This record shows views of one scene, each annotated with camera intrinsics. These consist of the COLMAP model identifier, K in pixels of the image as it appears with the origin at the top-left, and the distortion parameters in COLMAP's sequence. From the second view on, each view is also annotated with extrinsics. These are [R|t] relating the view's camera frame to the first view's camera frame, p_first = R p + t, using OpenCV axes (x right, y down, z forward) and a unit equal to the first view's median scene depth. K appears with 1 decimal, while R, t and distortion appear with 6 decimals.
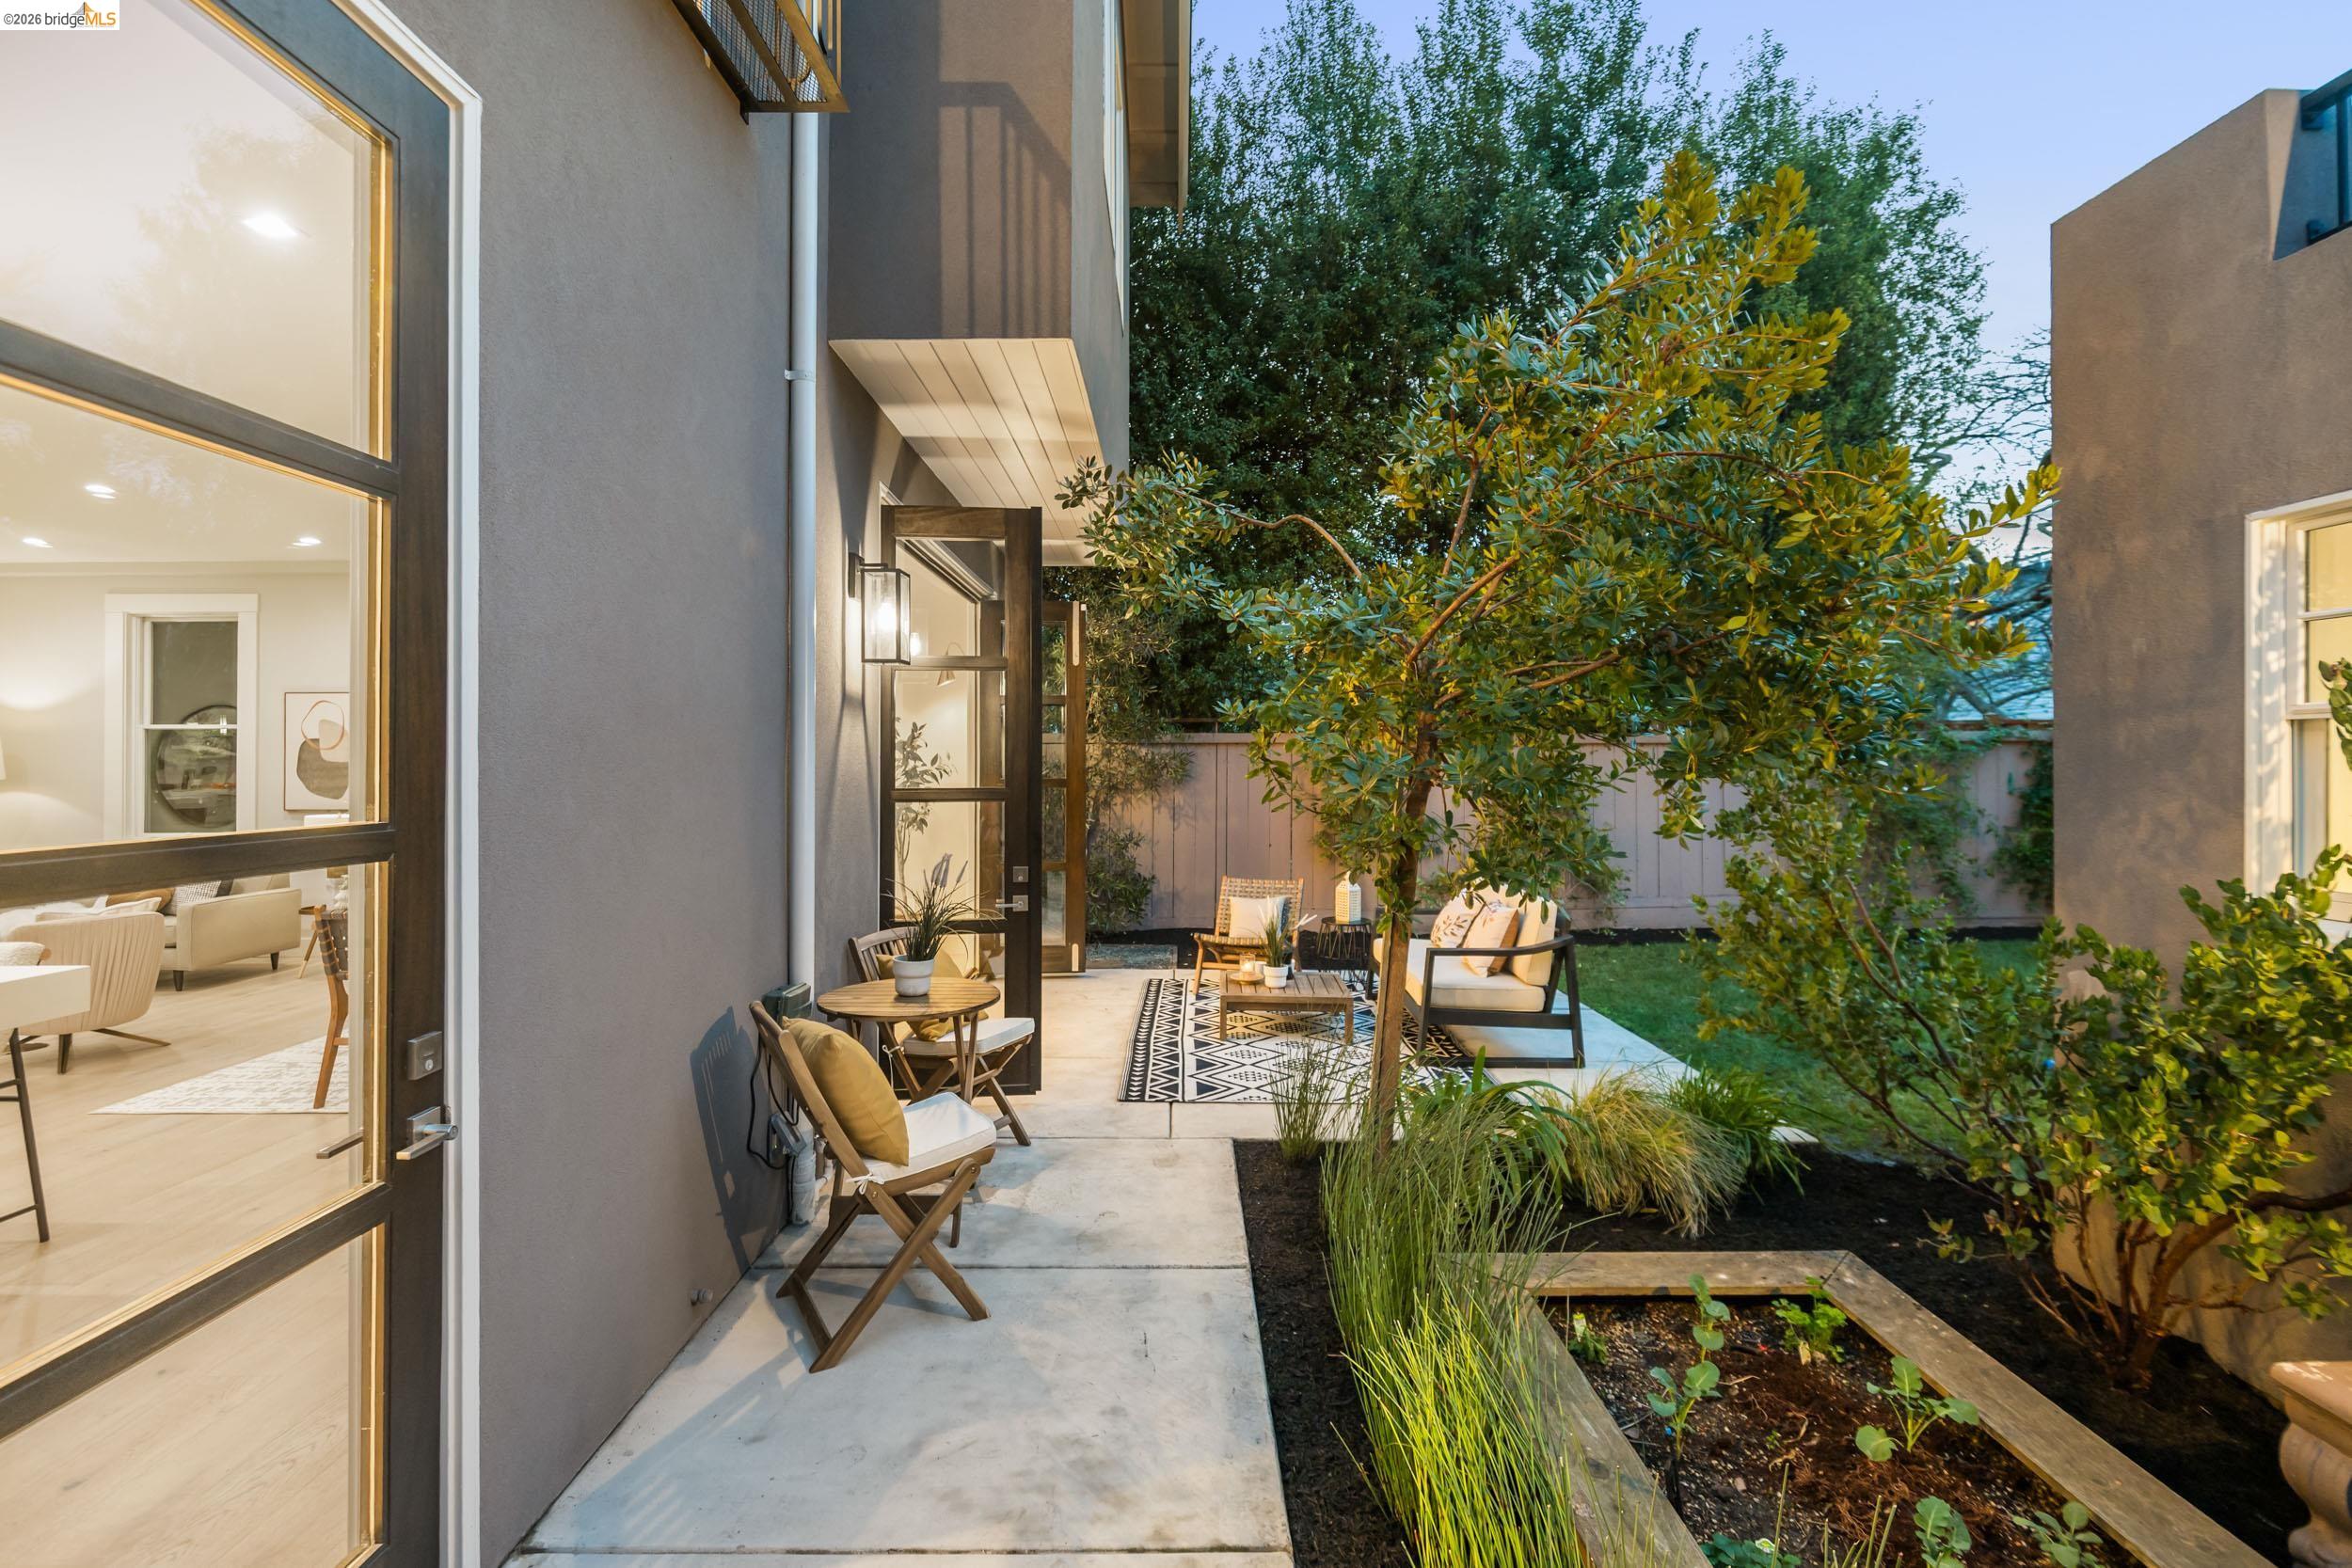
lens RADIAL K [[1089.1, 0, 1171.7], [0, 1089.1, 772.9], [0, 0, 1]] dist [0.000656, -0.000043]
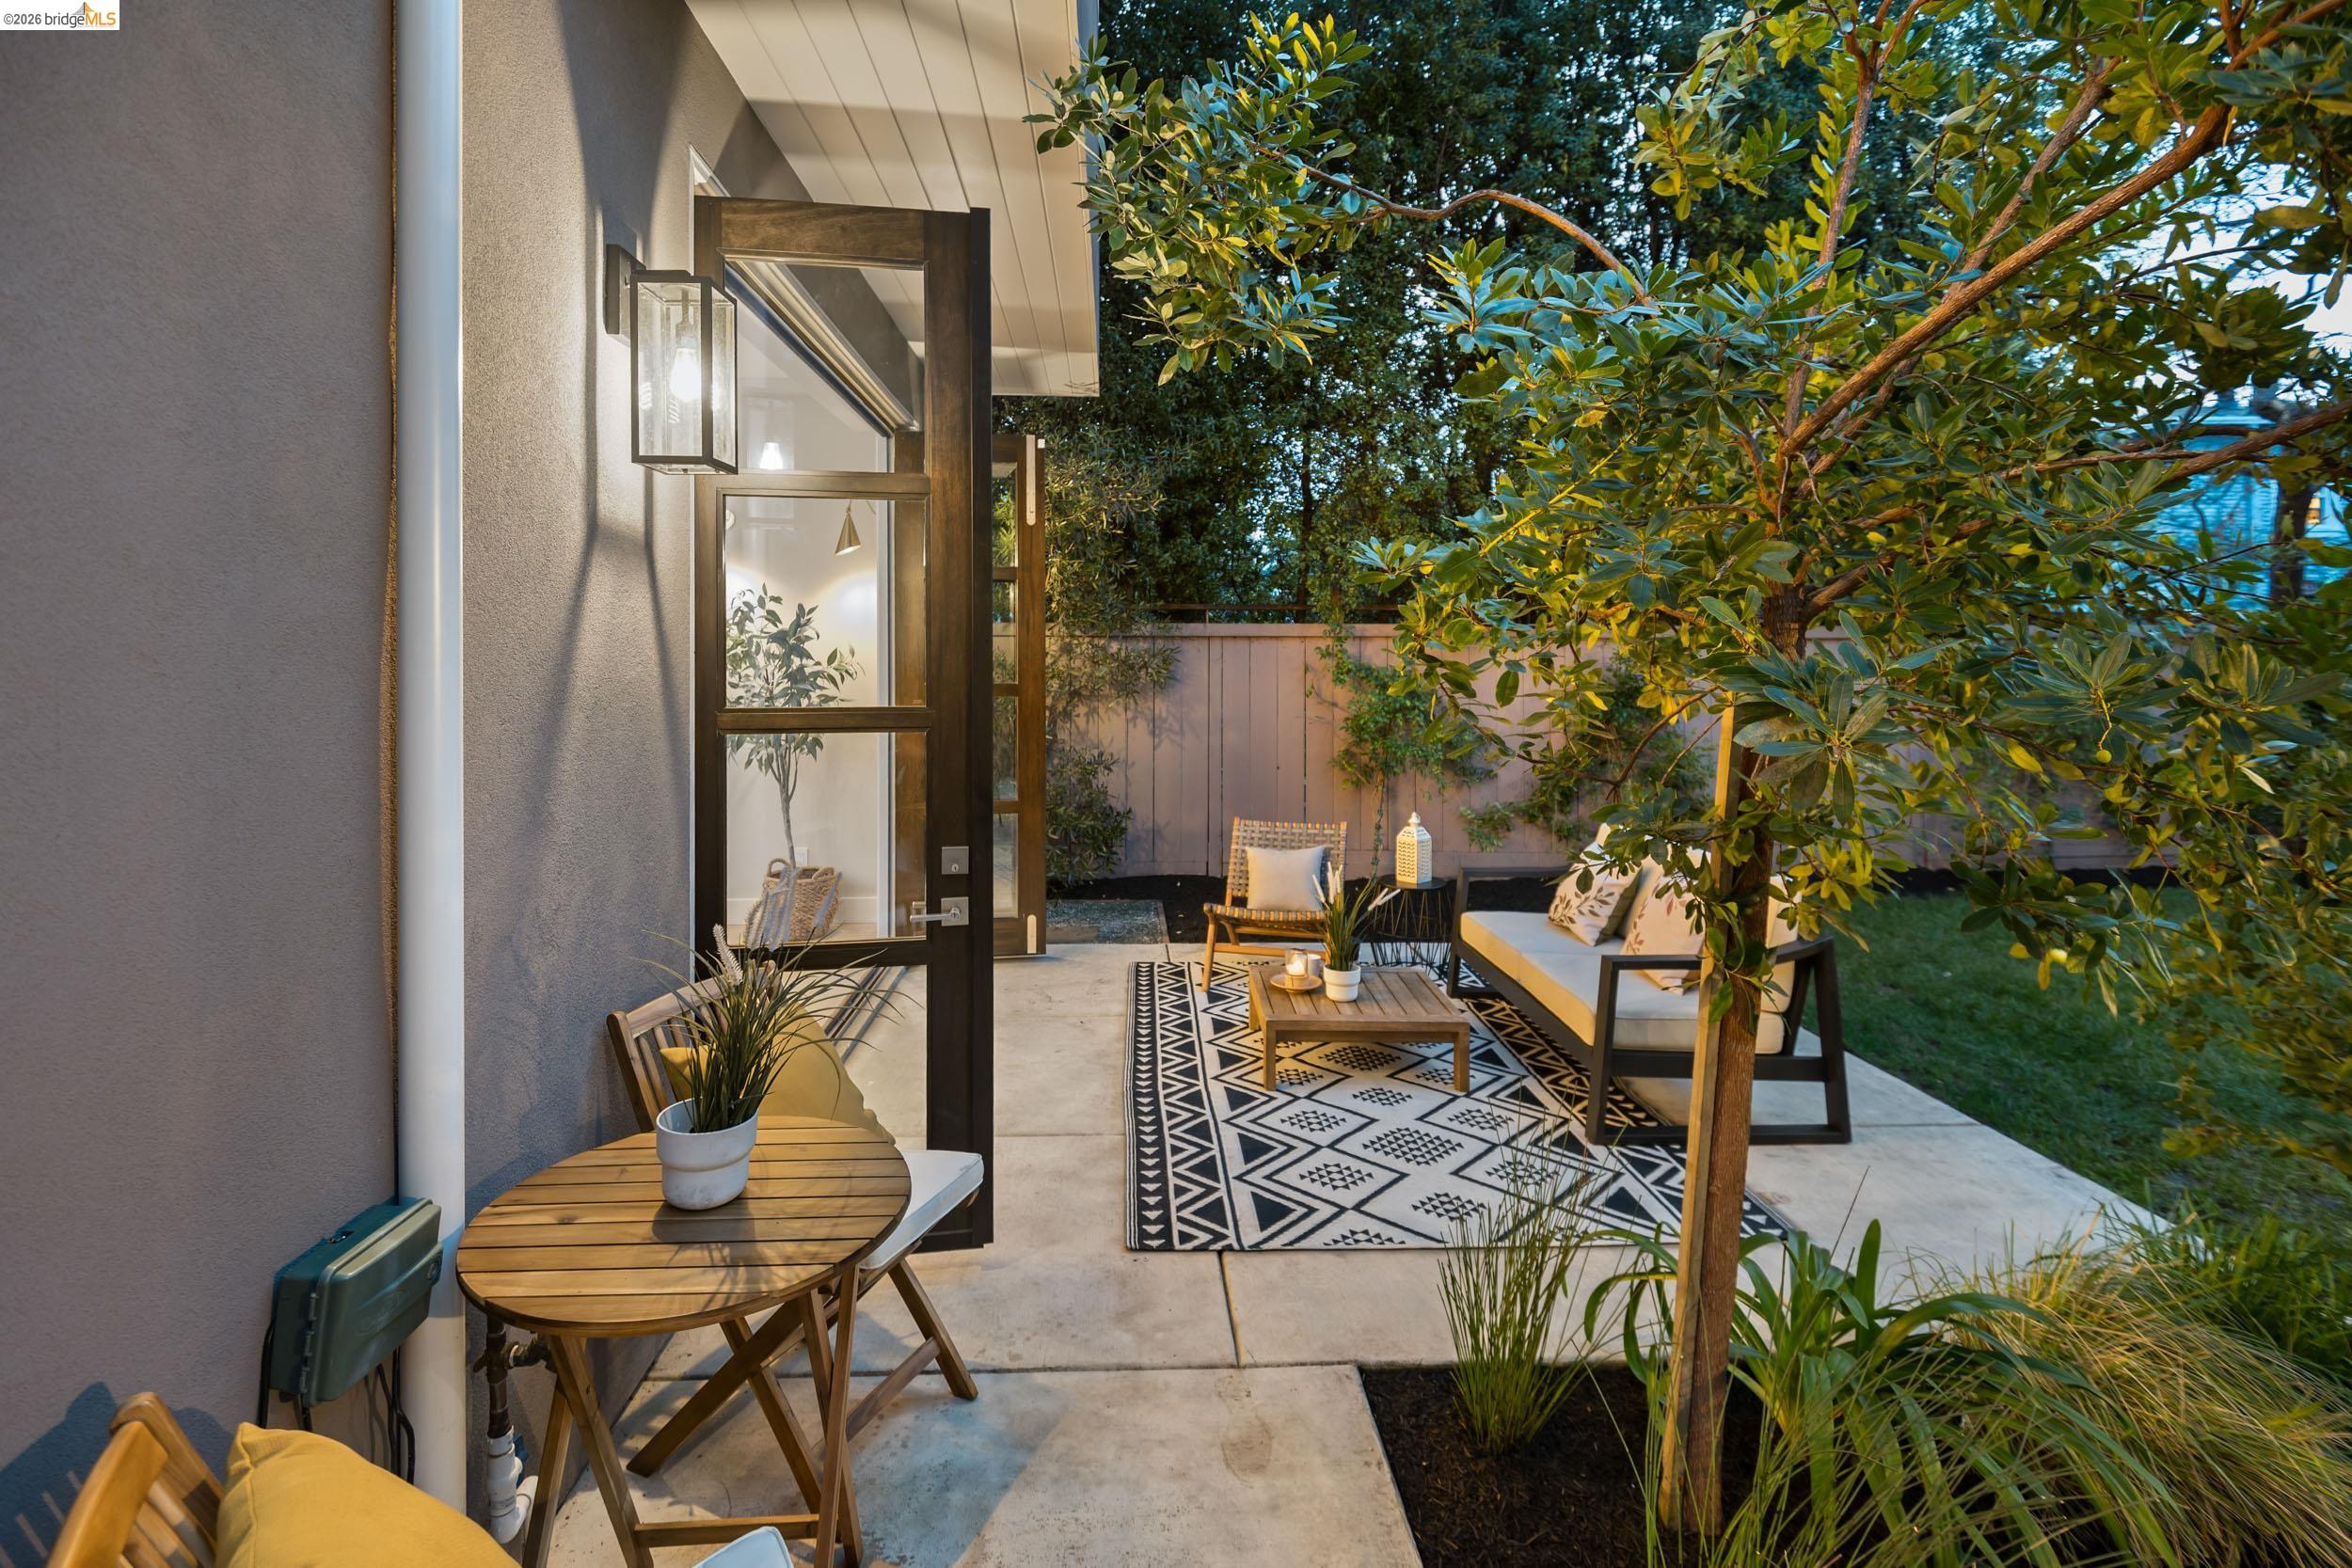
lens RADIAL K [[1088.6, 0, 1183.0], [0, 1088.6, 706.5], [0, 0, 1]] dist [0.001450, -0.000248]
pose [[0.997544, -0.000190, 0.070044, -0.041239], [-0.002128, 0.999452, 0.033030, -0.003839], [-0.070012, -0.033098, 0.996997, 0.295968]]
